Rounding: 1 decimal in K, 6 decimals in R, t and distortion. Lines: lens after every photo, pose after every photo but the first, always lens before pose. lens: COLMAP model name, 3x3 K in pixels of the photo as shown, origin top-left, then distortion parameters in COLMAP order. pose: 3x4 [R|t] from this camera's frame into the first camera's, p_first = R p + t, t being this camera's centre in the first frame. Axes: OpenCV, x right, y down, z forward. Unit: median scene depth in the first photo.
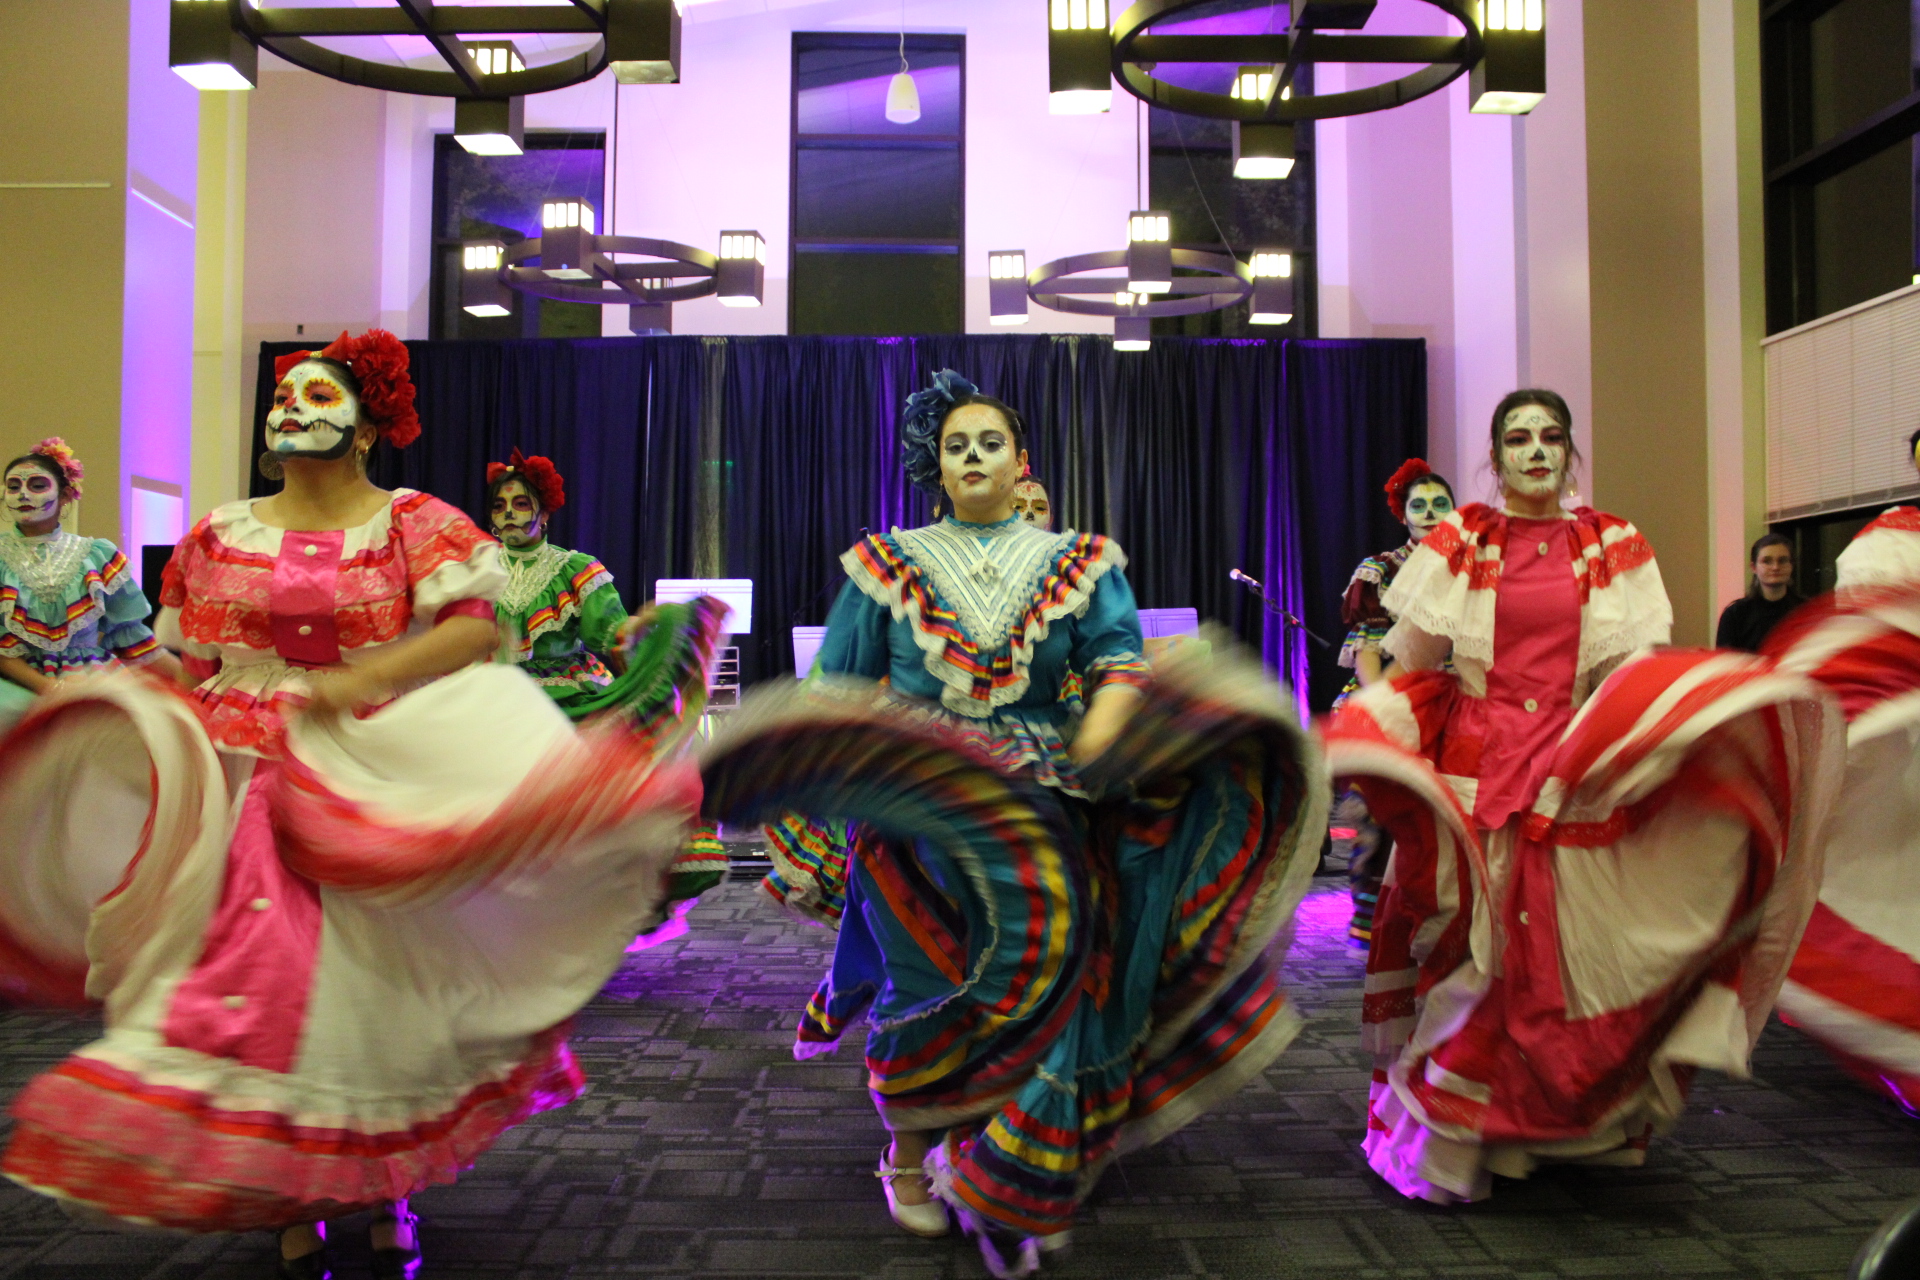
lens RADIAL K [[2426.1, 0, 953.0], [0, 2426.1, 580.7], [0, 0, 1]] dist [-0.001674, 0.031602]
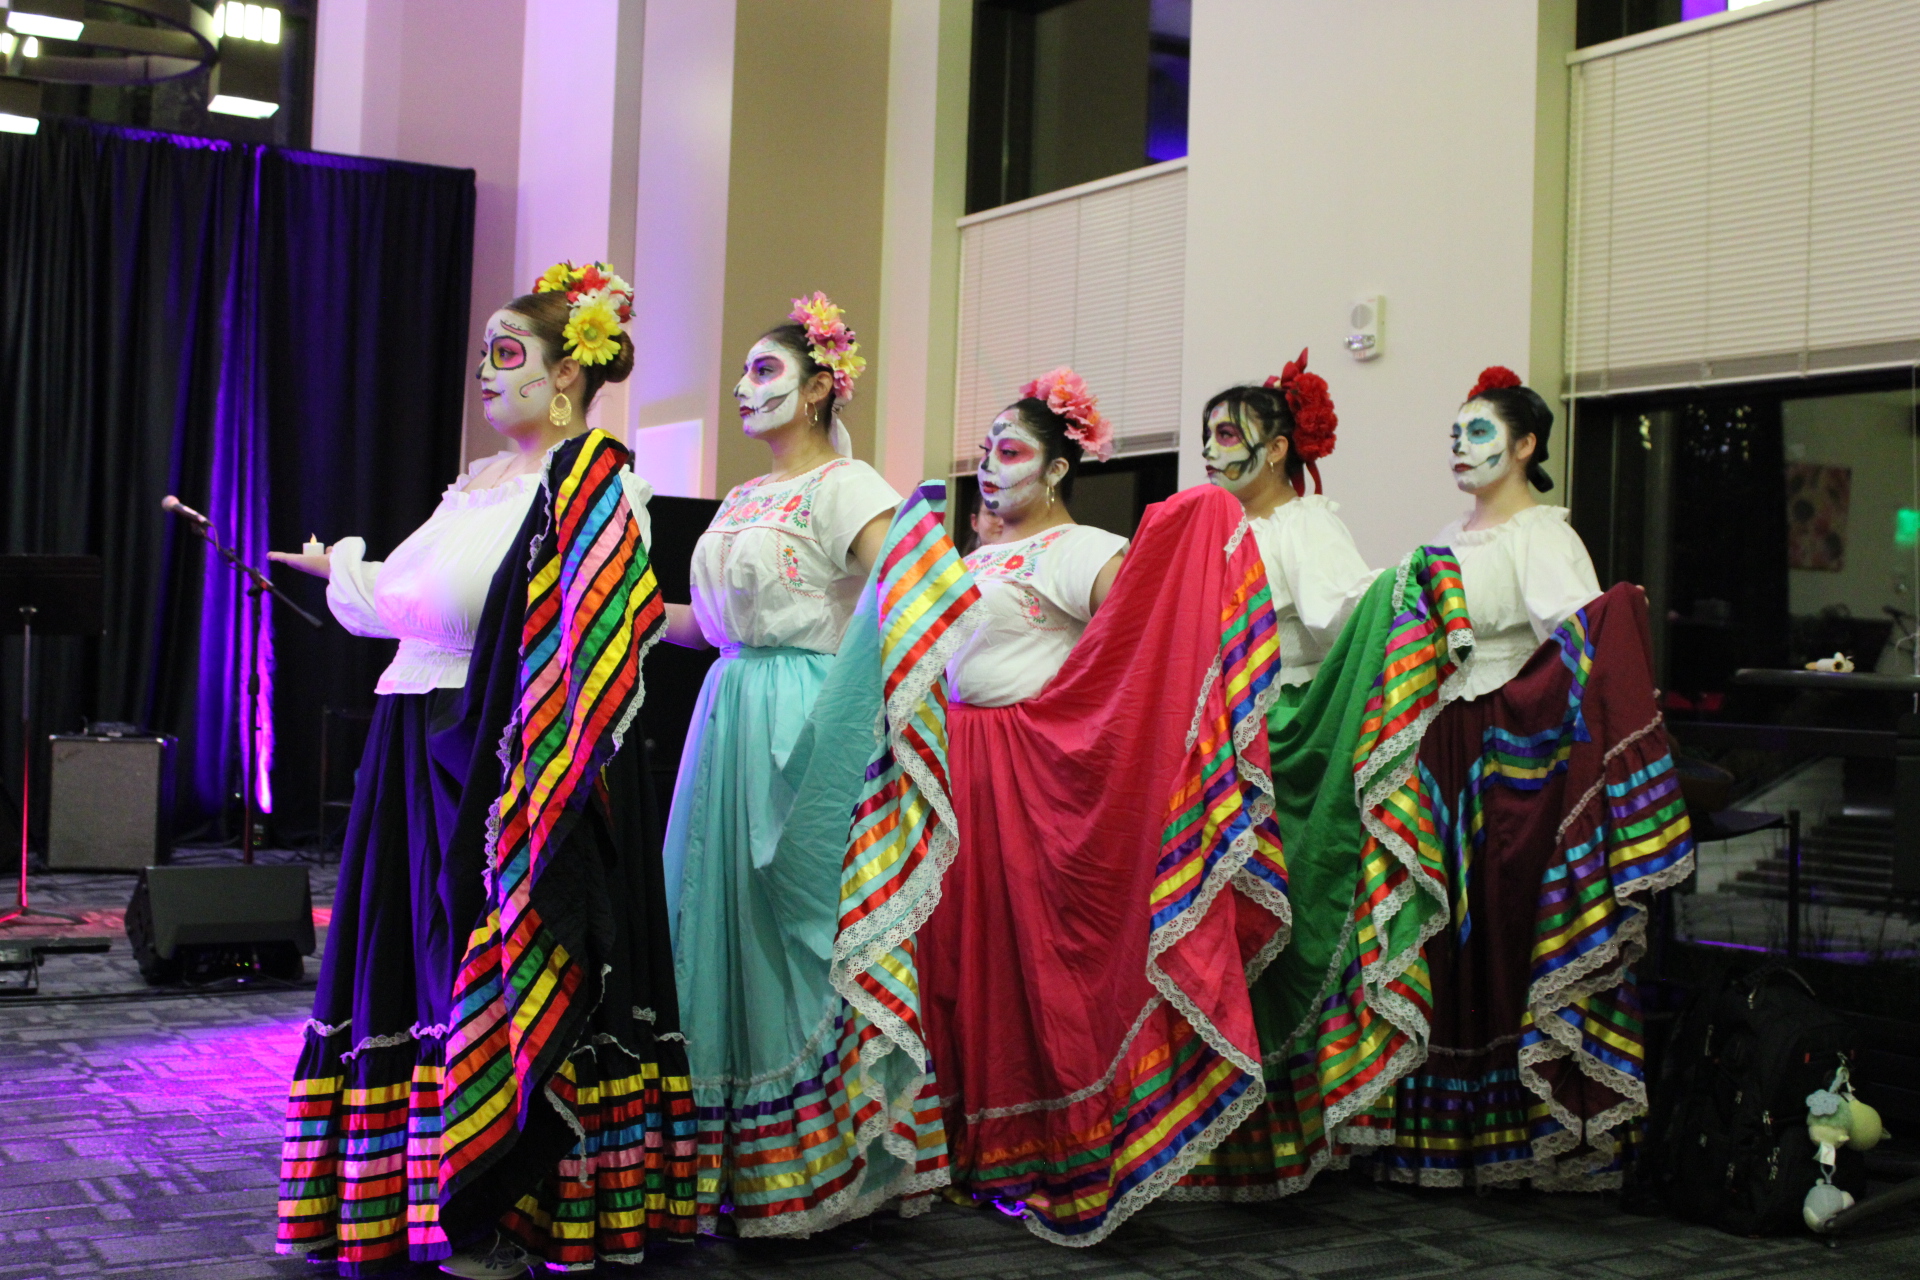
lens RADIAL K [[2426.1, 0, 953.0], [0, 2426.1, 580.7], [0, 0, 1]] dist [-0.001674, 0.031602]
pose [[0.879278, 0.047869, 0.473897, -0.001183], [-0.049274, 0.998740, -0.009461, 0.013460], [-0.473753, -0.015032, 0.880529, 0.360037]]
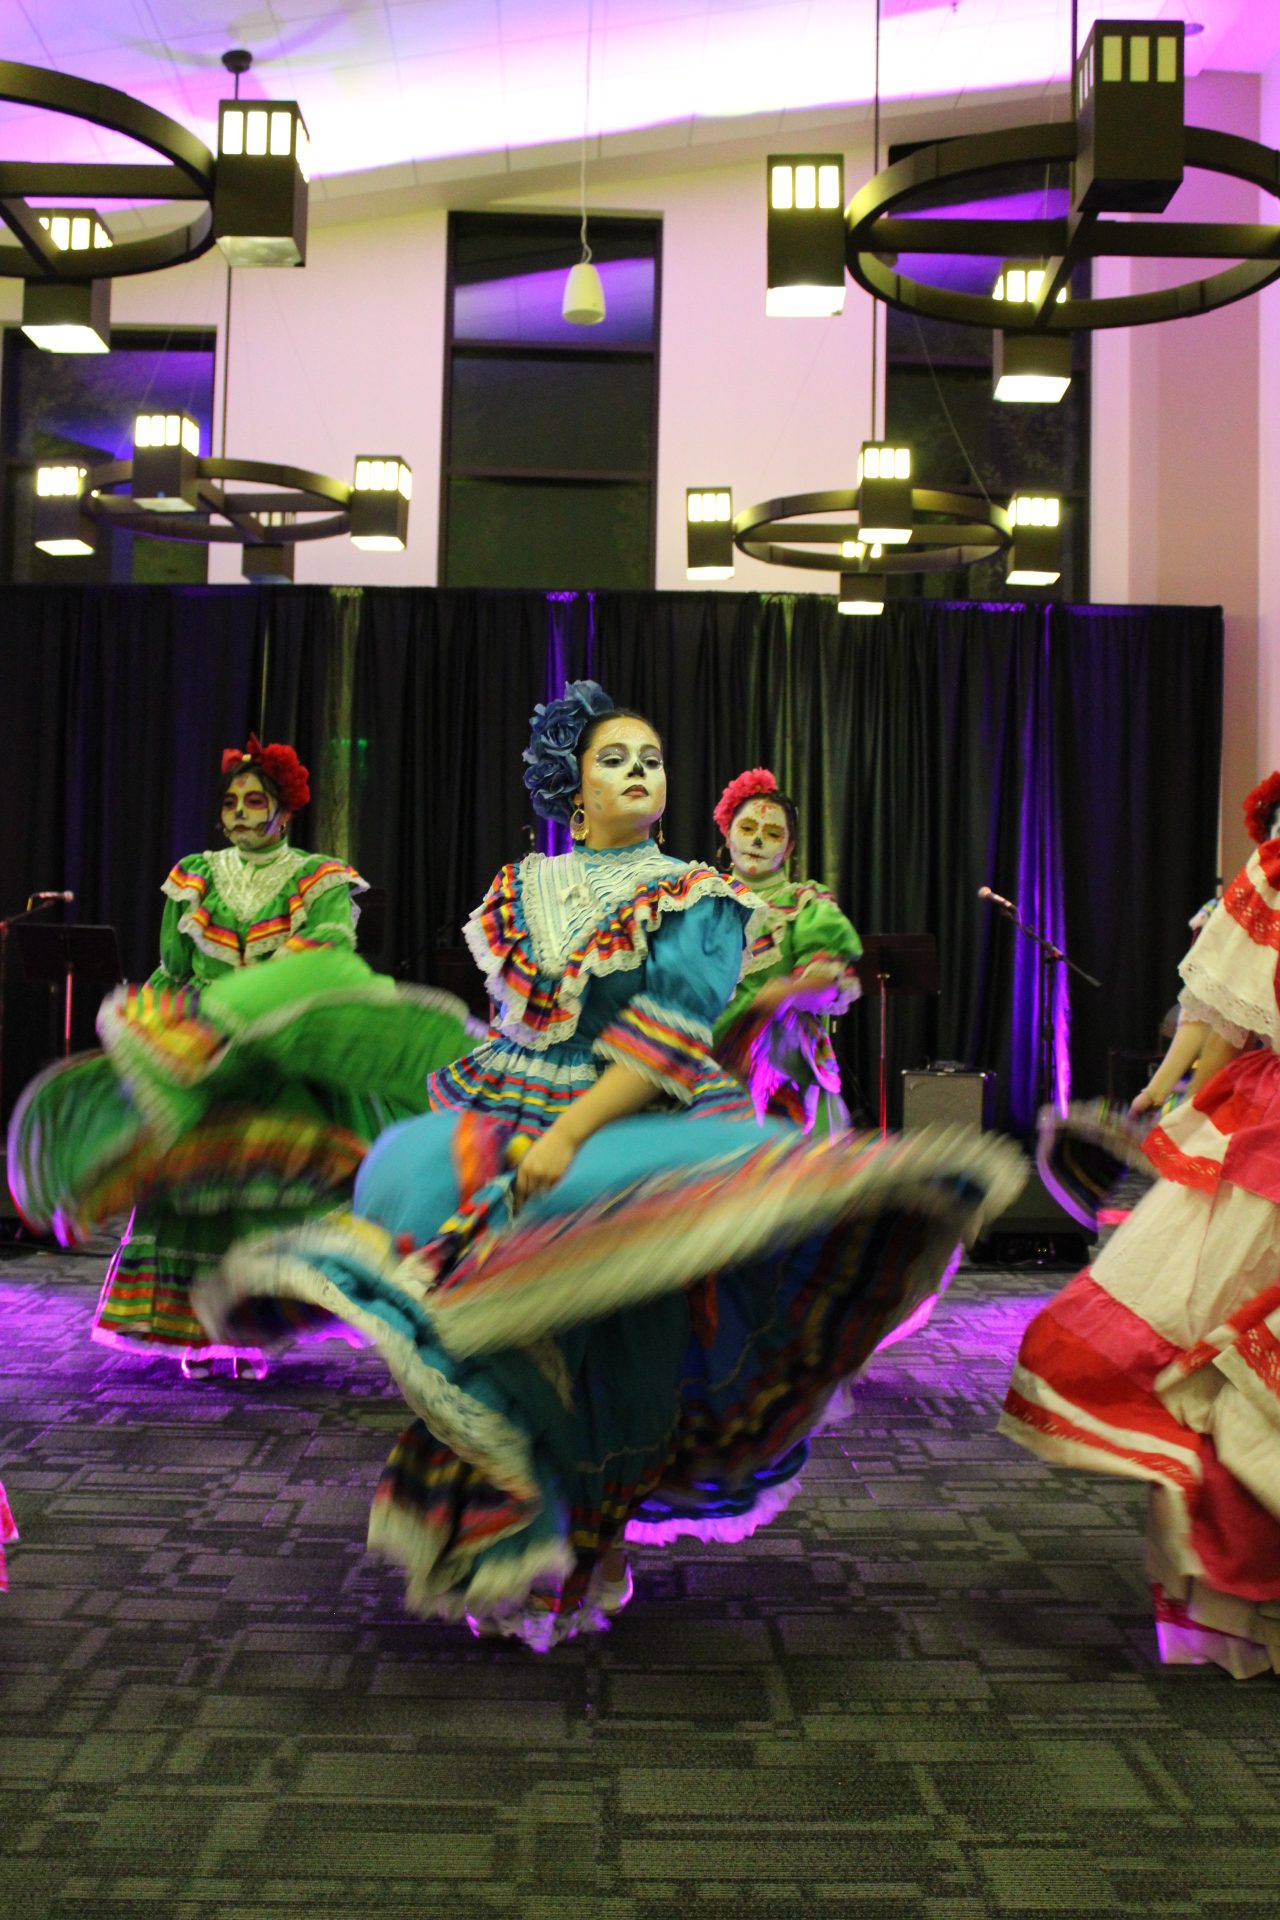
lens RADIAL K [[2426.1, 0, 643.0], [0, 2426.1, 917.0], [0, 0, 1]] dist [-0.001674, 0.031602]
pose [[0.999798, 0.019947, 0.002602, 0.000800], [-0.020002, 0.999534, 0.023077, -0.011195], [-0.002141, -0.023124, 0.999730, 0.193216]]
